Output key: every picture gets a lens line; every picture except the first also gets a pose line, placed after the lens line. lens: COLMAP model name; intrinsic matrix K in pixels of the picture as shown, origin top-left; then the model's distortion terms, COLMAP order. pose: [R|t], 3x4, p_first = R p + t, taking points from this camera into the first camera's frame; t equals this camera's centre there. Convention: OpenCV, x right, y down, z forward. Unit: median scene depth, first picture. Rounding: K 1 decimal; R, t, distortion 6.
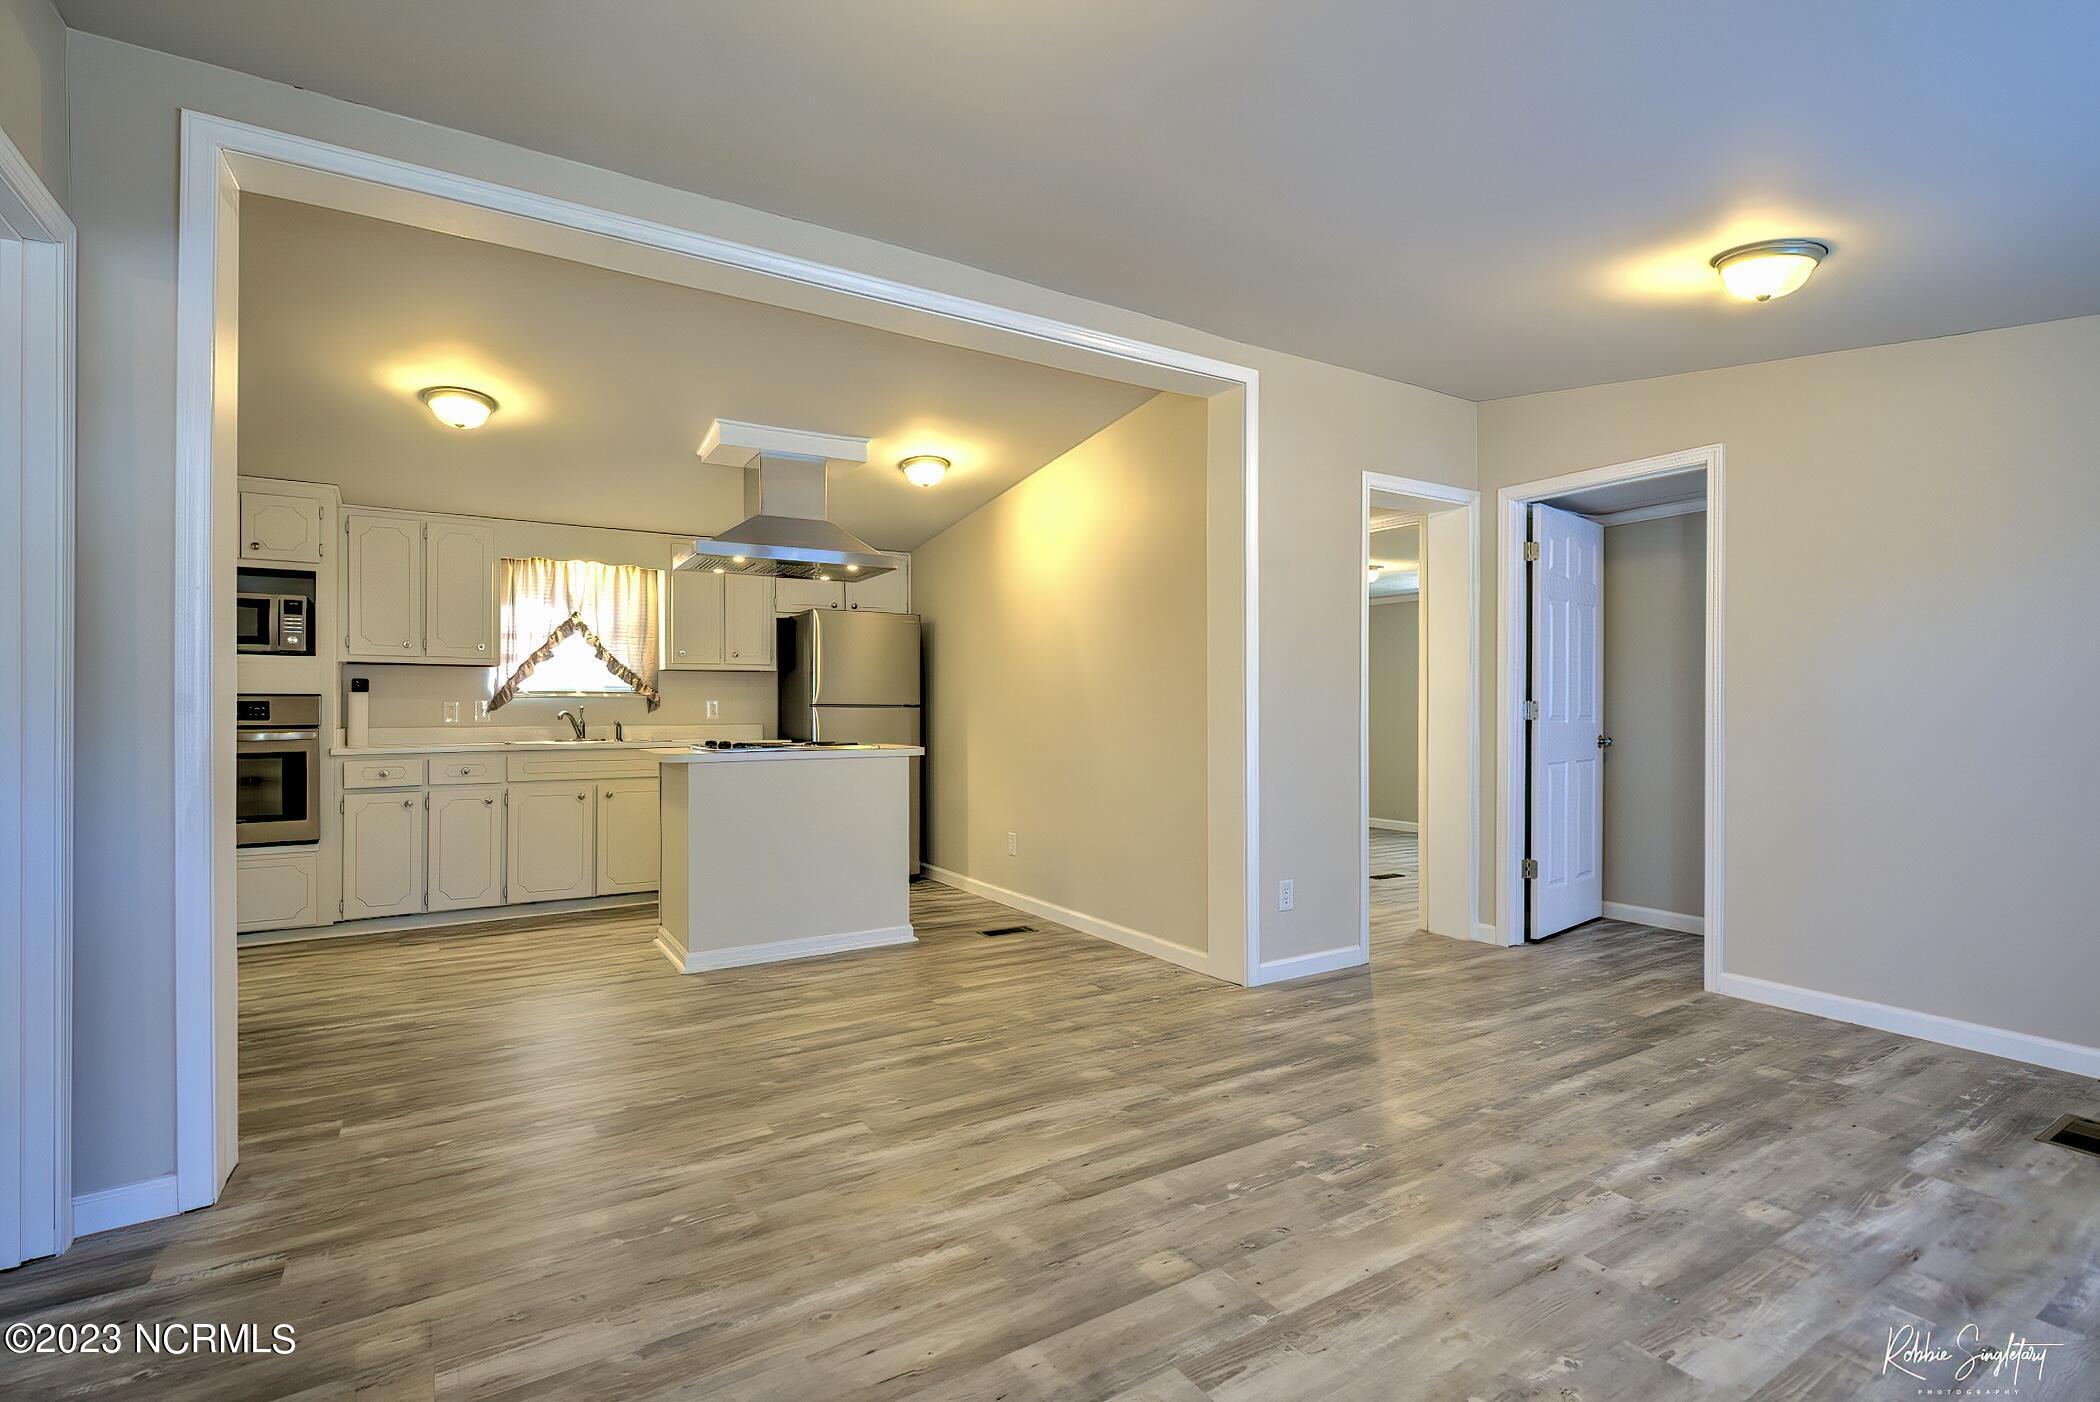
lens RADIAL K [[994.4, 0, 1050.0], [0, 994.4, 701.0], [0, 0, 1]] dist [-0.000827, 0.001406]
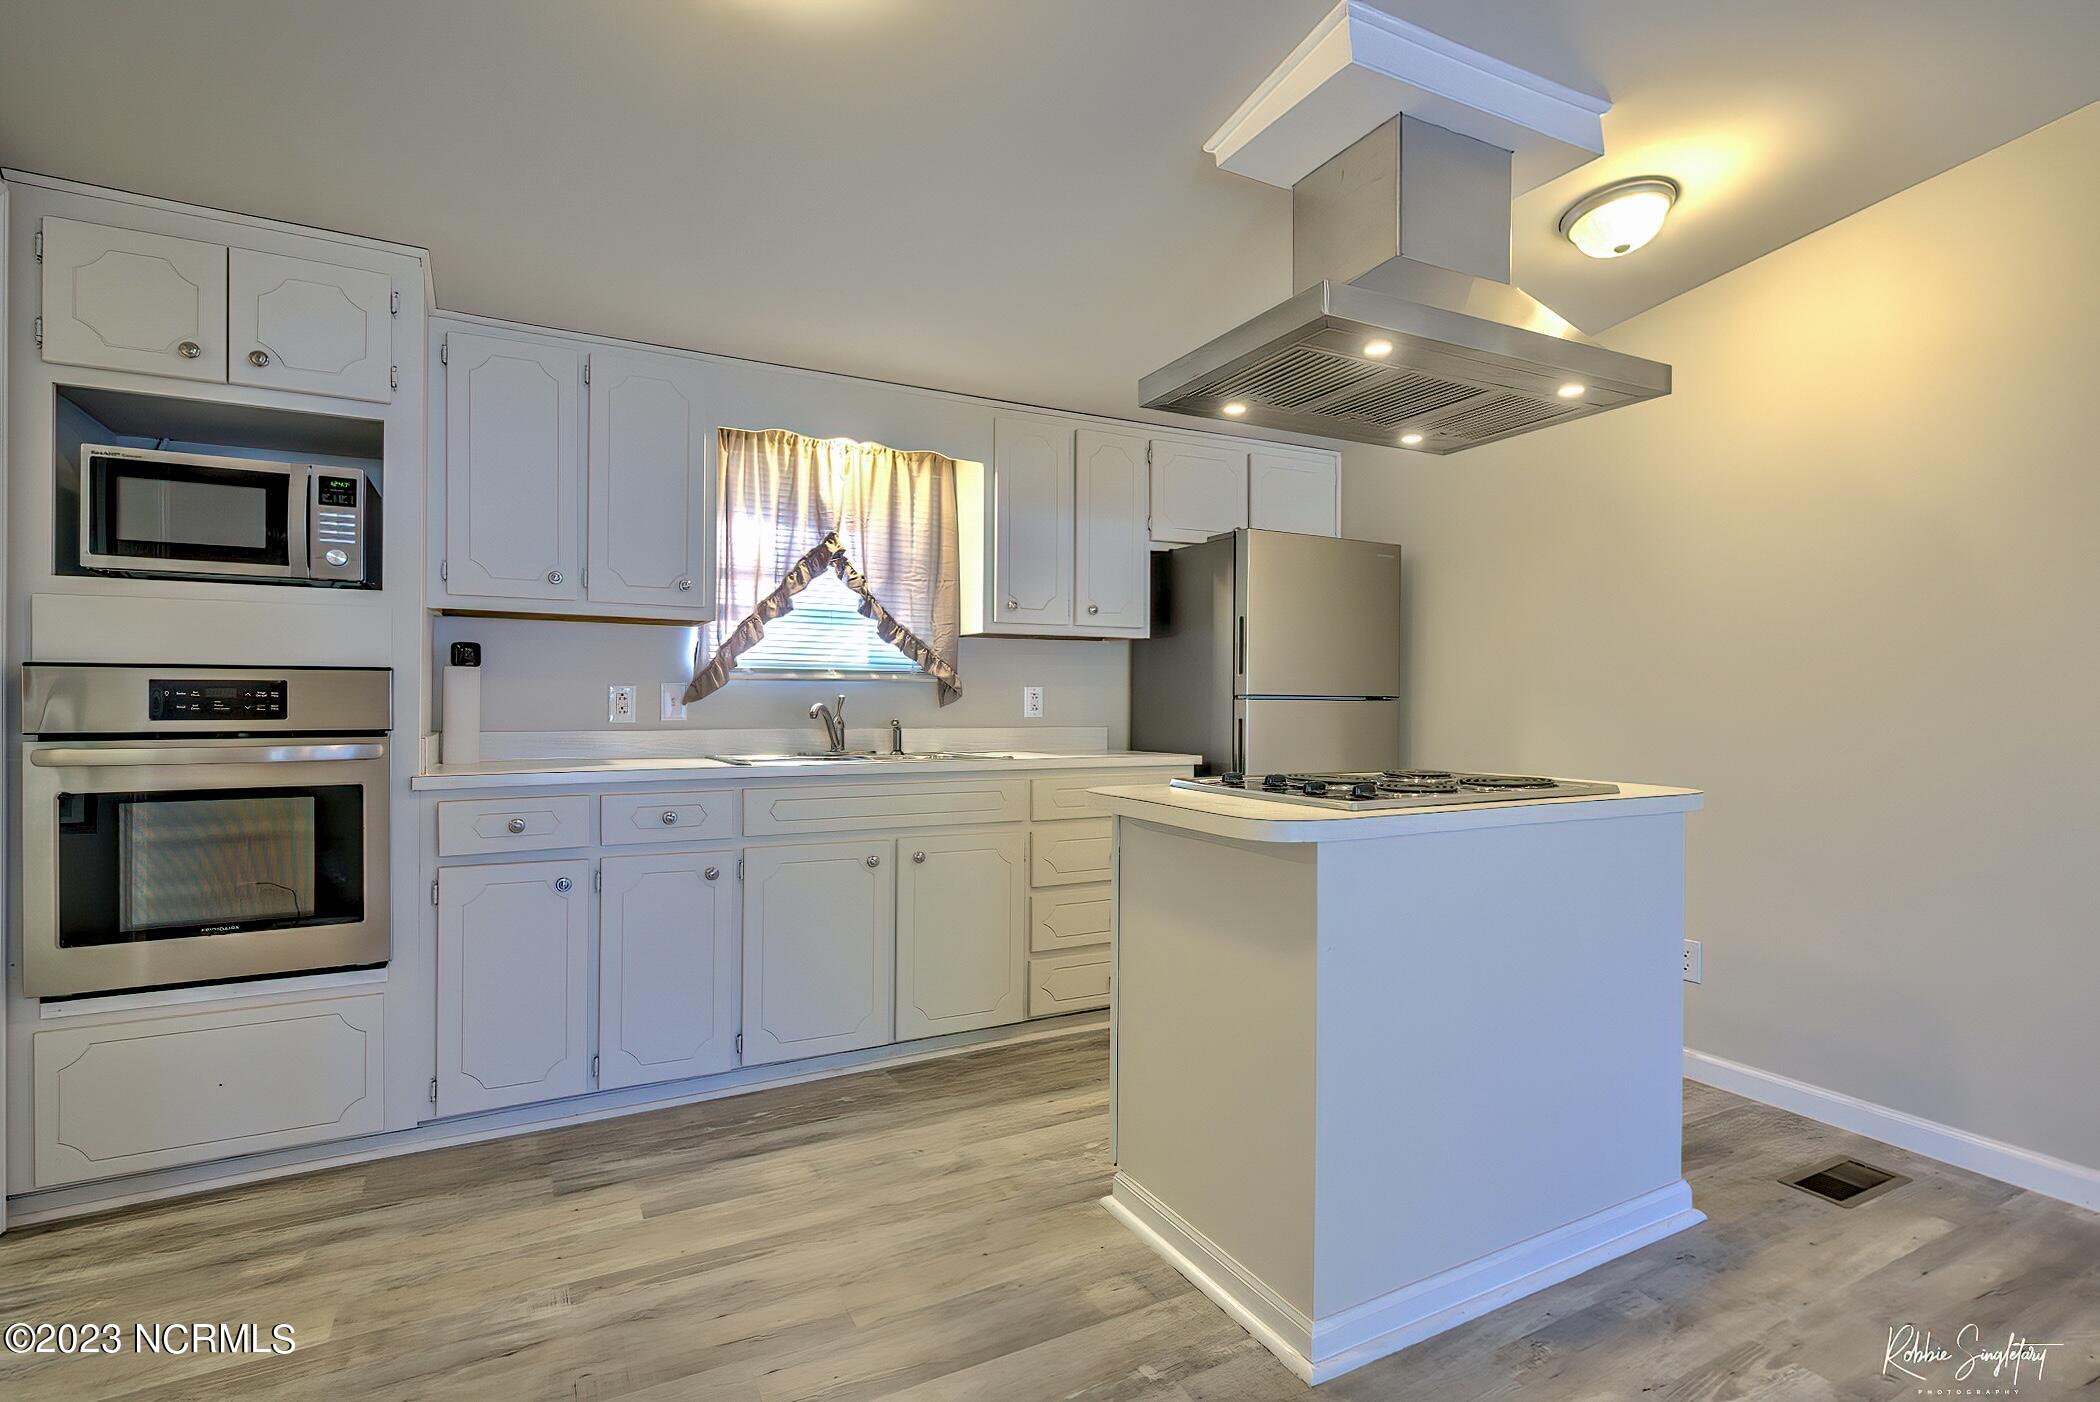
lens RADIAL K [[1045.9, 0, 1162.2], [0, 1045.9, 696.8], [0, 0, 1]] dist [-0.000936, -0.000762]
pose [[0.999977, 0.006598, -0.001828, -0.354388], [-0.006590, 0.999969, 0.004240, 0.002988], [0.001856, -0.004228, 0.999989, 0.487559]]
